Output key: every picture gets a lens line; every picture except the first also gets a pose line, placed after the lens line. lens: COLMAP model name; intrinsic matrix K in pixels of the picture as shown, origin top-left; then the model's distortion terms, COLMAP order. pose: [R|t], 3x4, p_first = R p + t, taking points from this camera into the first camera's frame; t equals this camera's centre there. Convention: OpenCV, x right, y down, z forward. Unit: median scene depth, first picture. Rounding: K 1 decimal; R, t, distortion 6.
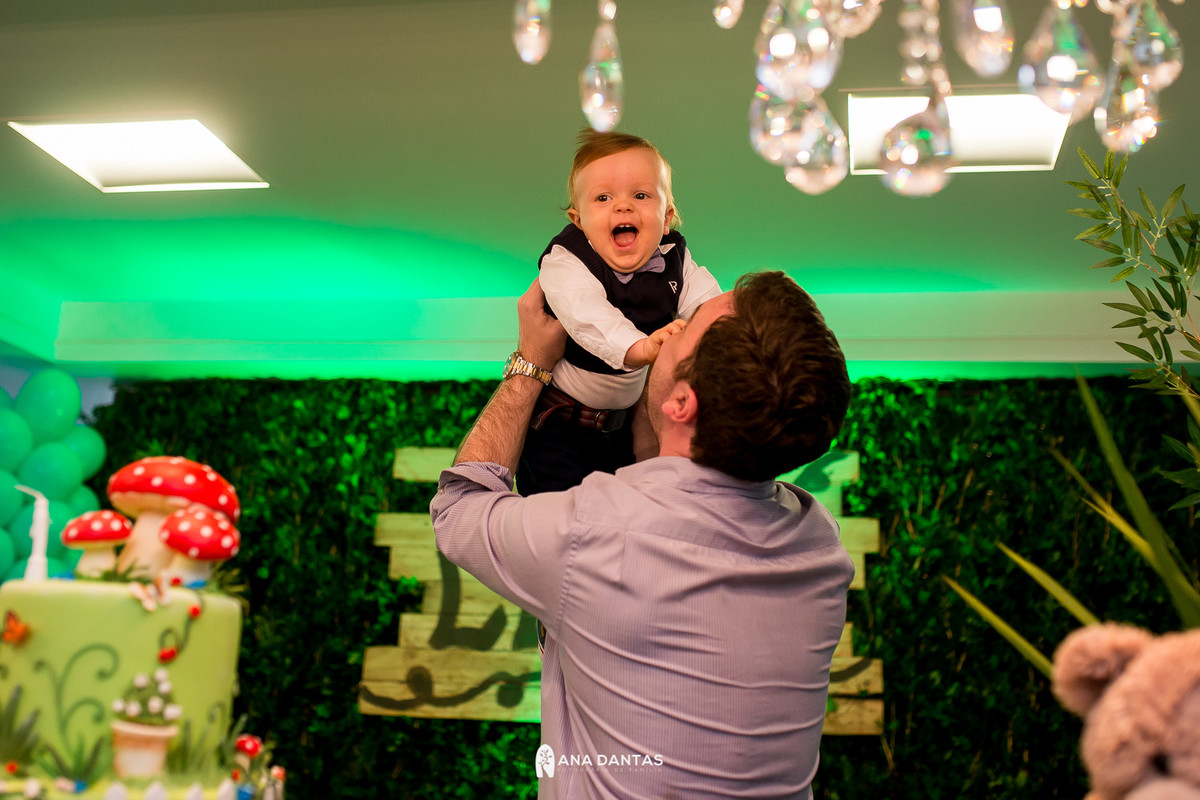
lens RADIAL K [[1215.7, 0, 546.0], [0, 1215.7, 382.0], [0, 0, 1]] dist [-0.050224, 0.000000]
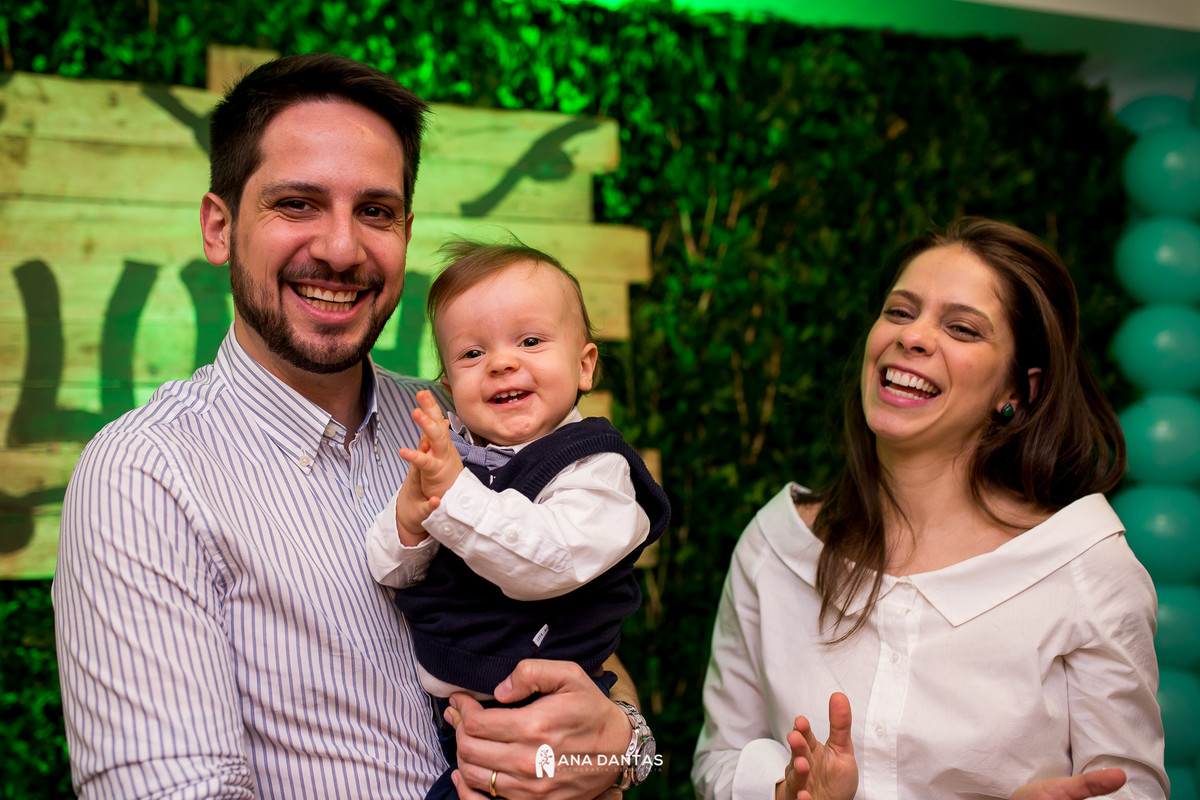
lens RADIAL K [[1215.7, 0, 603.5], [0, 1215.7, 406.2], [0, 0, 1]] dist [-0.050224, 0.000000]
pose [[0.888656, -0.017123, 0.458255, -0.037373], [-0.087253, 0.974733, 0.205625, 0.074837], [-0.450197, -0.222714, 0.864709, 0.444136]]
